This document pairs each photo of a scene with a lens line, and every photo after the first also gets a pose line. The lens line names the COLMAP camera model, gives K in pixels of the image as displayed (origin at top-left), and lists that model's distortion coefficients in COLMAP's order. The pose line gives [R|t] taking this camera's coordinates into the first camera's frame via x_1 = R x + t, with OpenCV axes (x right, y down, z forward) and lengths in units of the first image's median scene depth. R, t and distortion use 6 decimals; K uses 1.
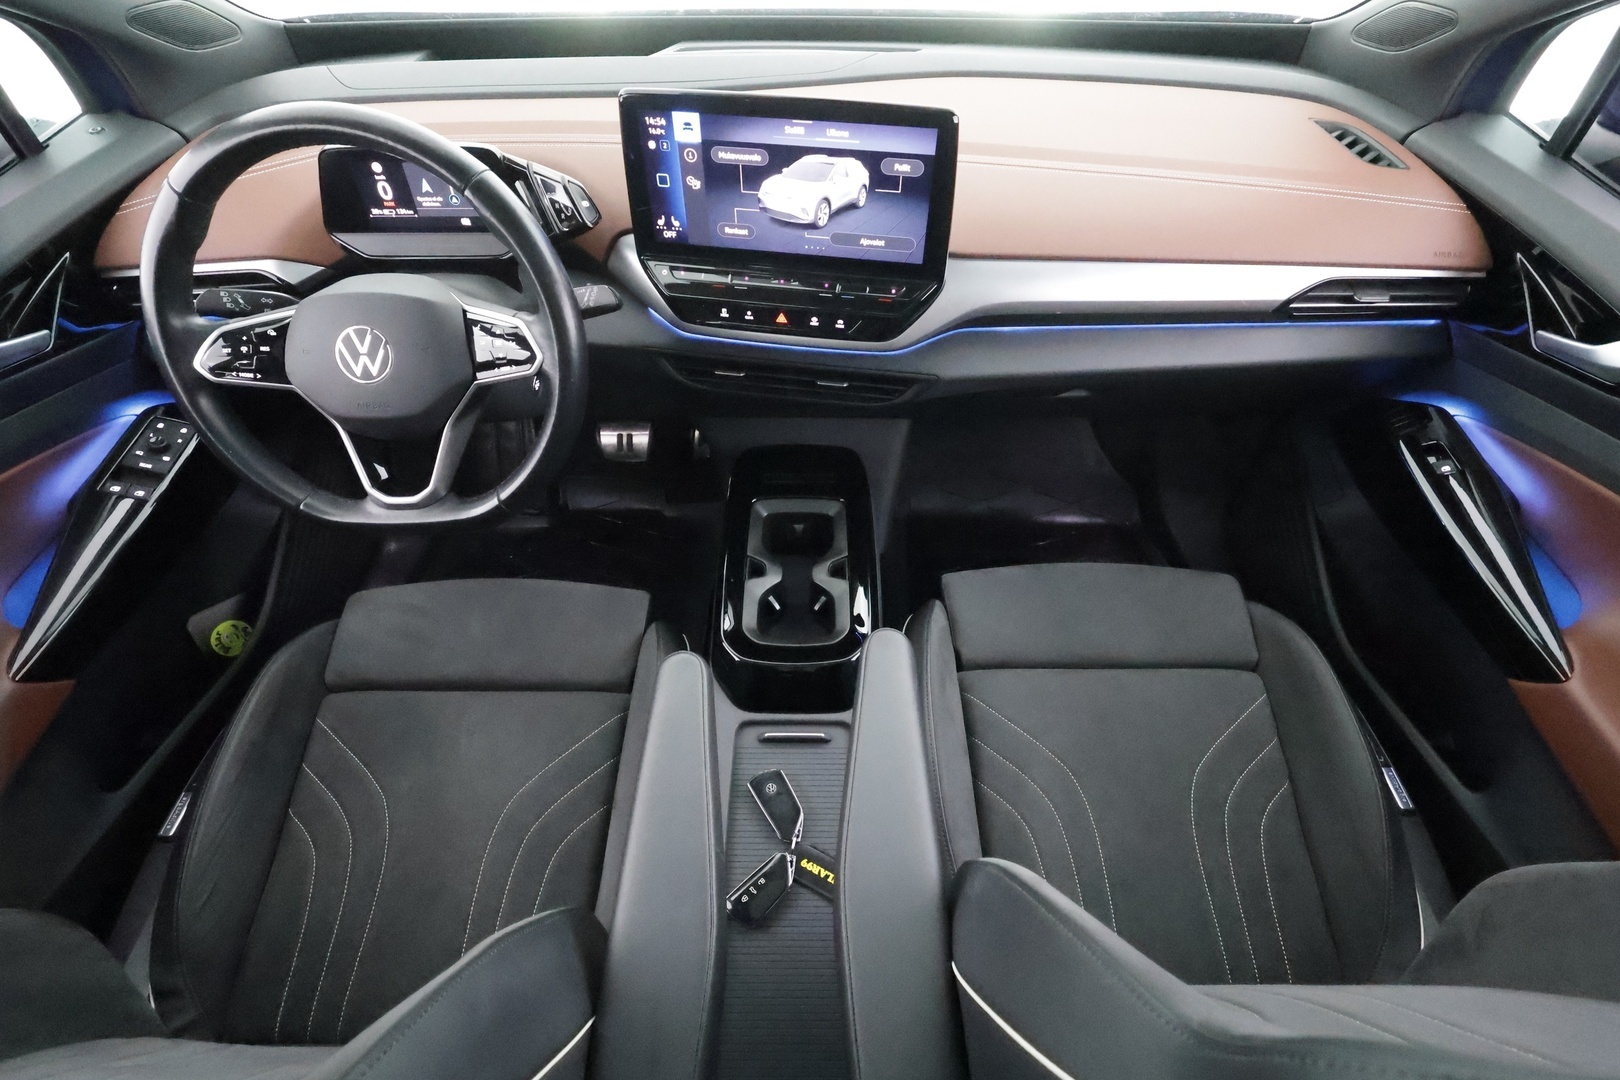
lens RADIAL K [[762.9, 0, 812.1], [0, 762.9, 543.7], [0, 0, 1]] dist [-0.004888, -0.000006]
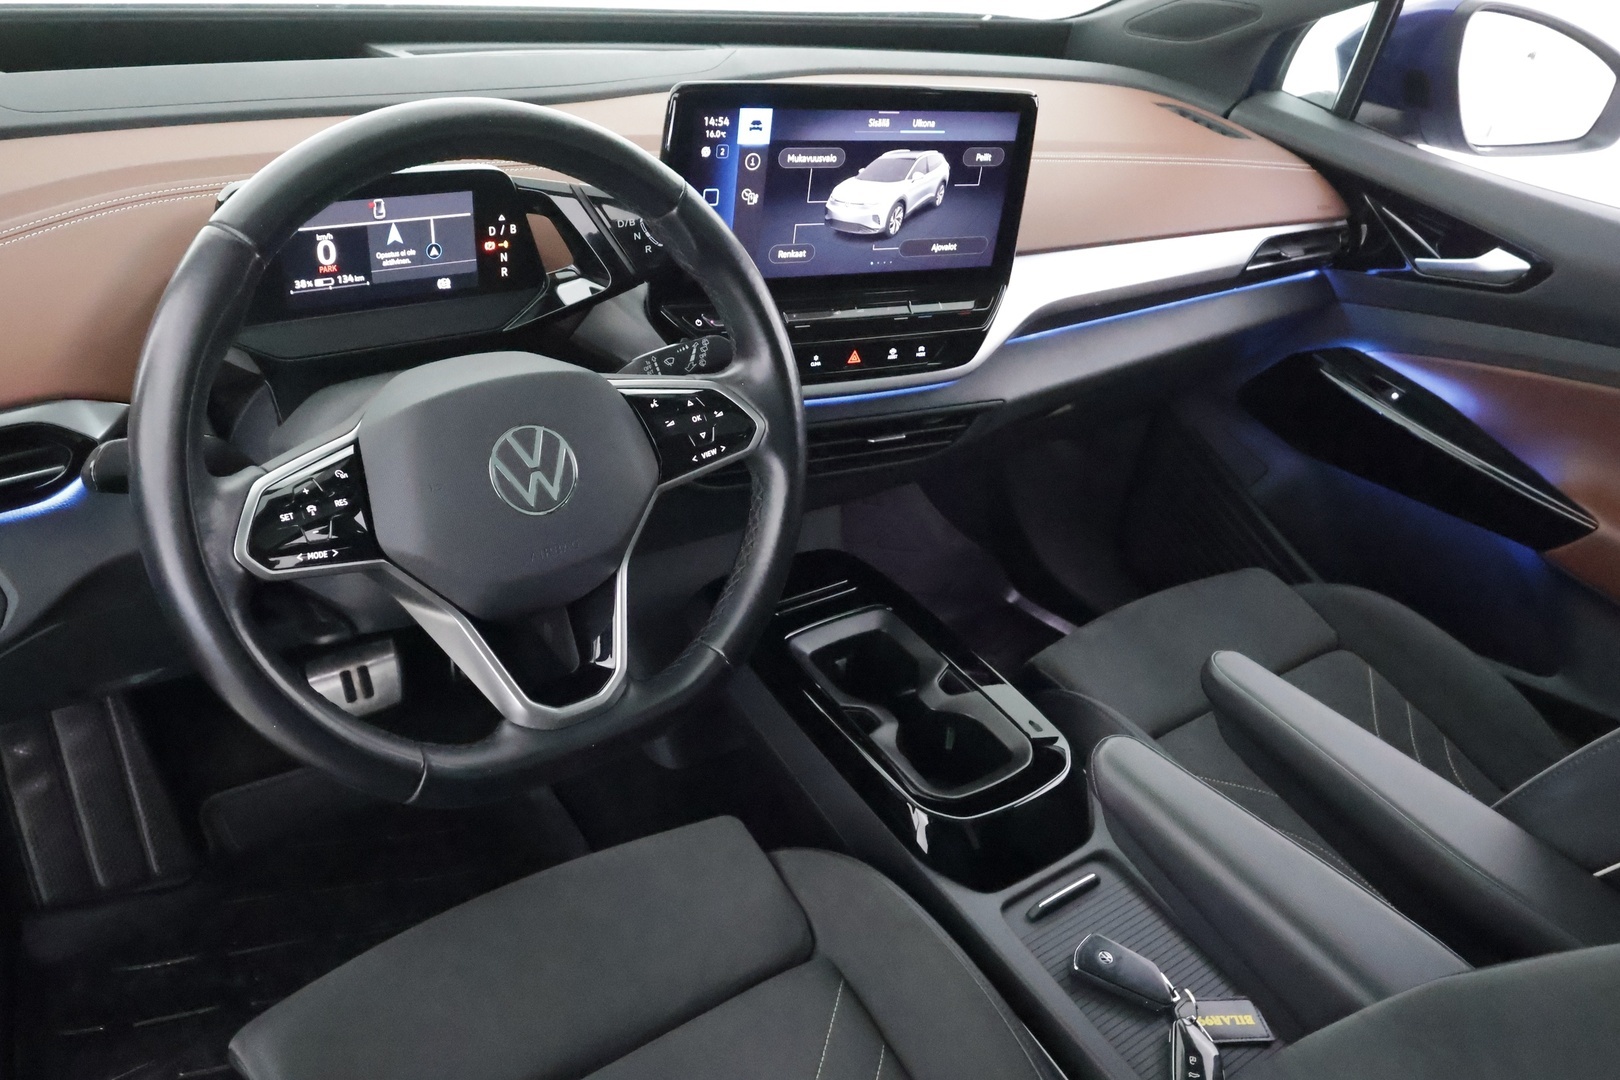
lens RADIAL K [[1321.1, 0, 806.5], [0, 1321.1, 540.1], [0, 0, 1]] dist [-0.011751, 0.016611]
pose [[0.775275, -0.226442, 0.589638, -0.954207], [0.362700, 0.923874, -0.122089, 0.011787], [-0.517106, 0.308514, 0.798386, 0.049782]]
